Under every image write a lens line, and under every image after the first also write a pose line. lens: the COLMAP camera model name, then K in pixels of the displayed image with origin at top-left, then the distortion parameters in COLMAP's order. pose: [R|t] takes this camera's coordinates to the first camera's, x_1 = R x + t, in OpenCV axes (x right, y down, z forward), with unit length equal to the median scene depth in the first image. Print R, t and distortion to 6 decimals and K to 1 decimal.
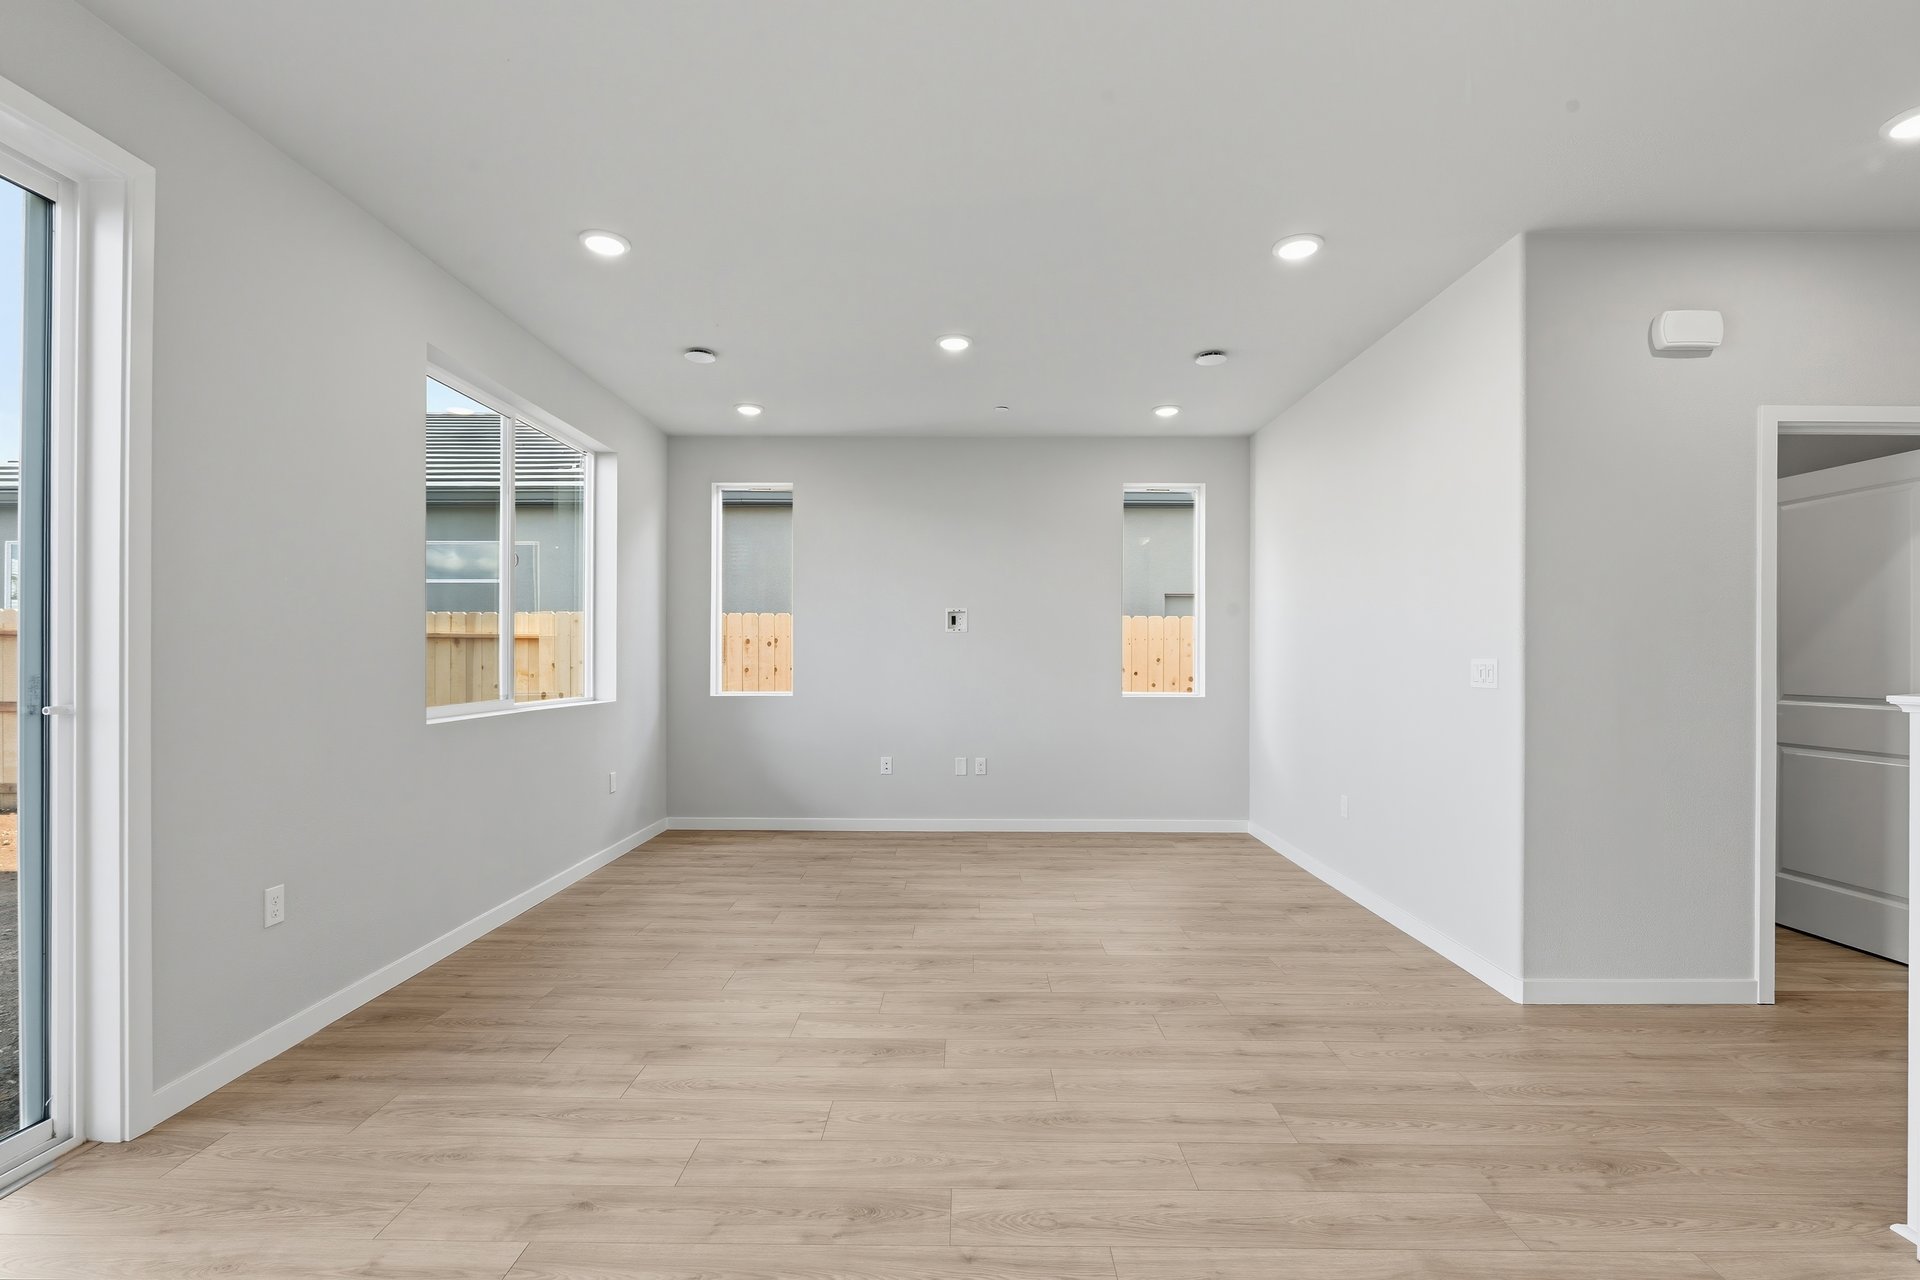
lens RADIAL K [[861.4, 0, 975.6], [0, 861.4, 650.2], [0, 0, 1]] dist [-0.001698, -0.000182]
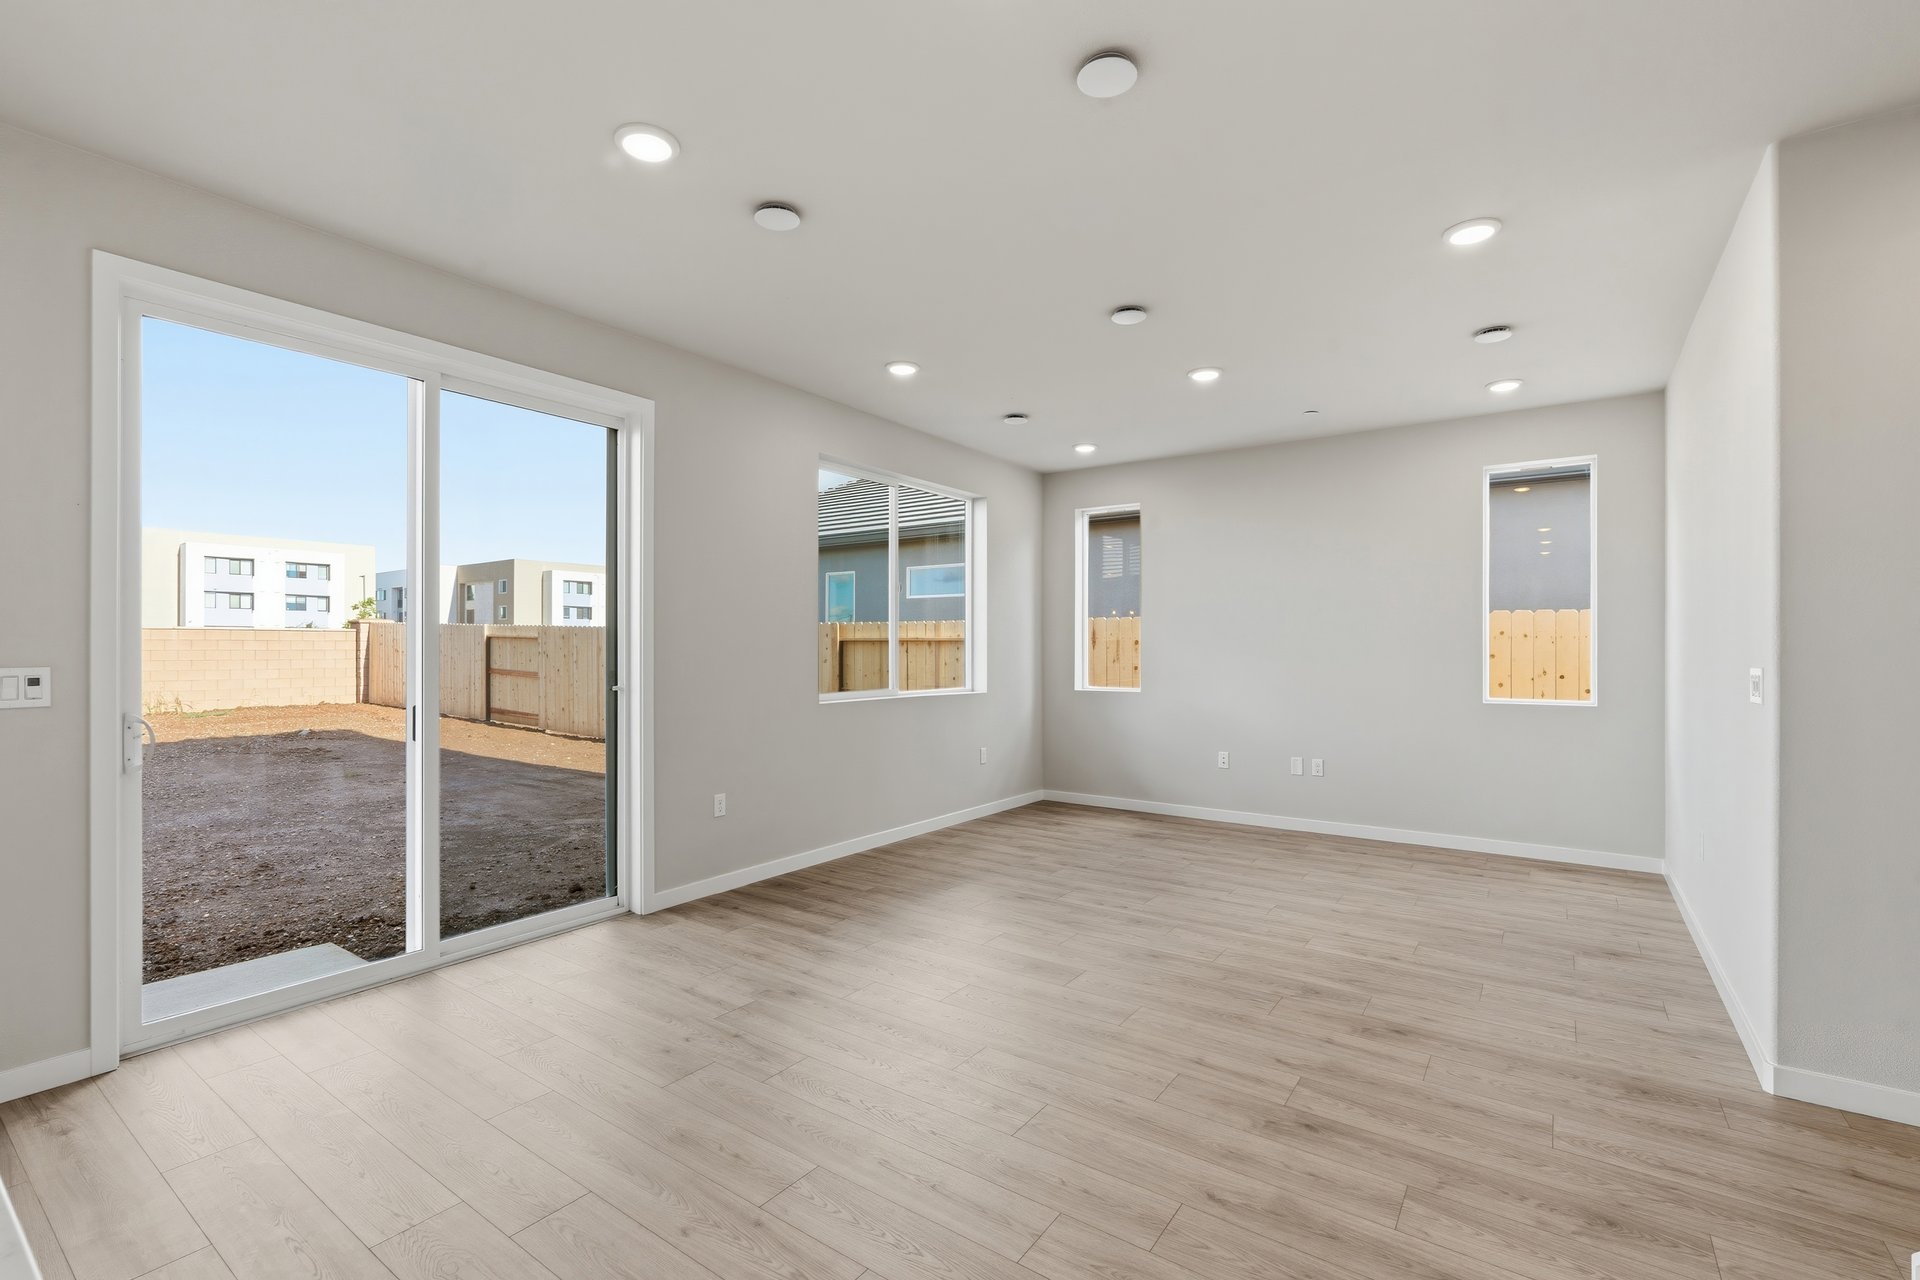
lens RADIAL K [[861.4, 0, 956.0], [0, 861.4, 643.9], [0, 0, 1]] dist [-0.001698, -0.000182]
pose [[0.813296, -0.006200, -0.581817, 0.446110], [0.005550, 0.999980, -0.002898, -0.014169], [0.581824, -0.000872, 0.813314, -0.098079]]
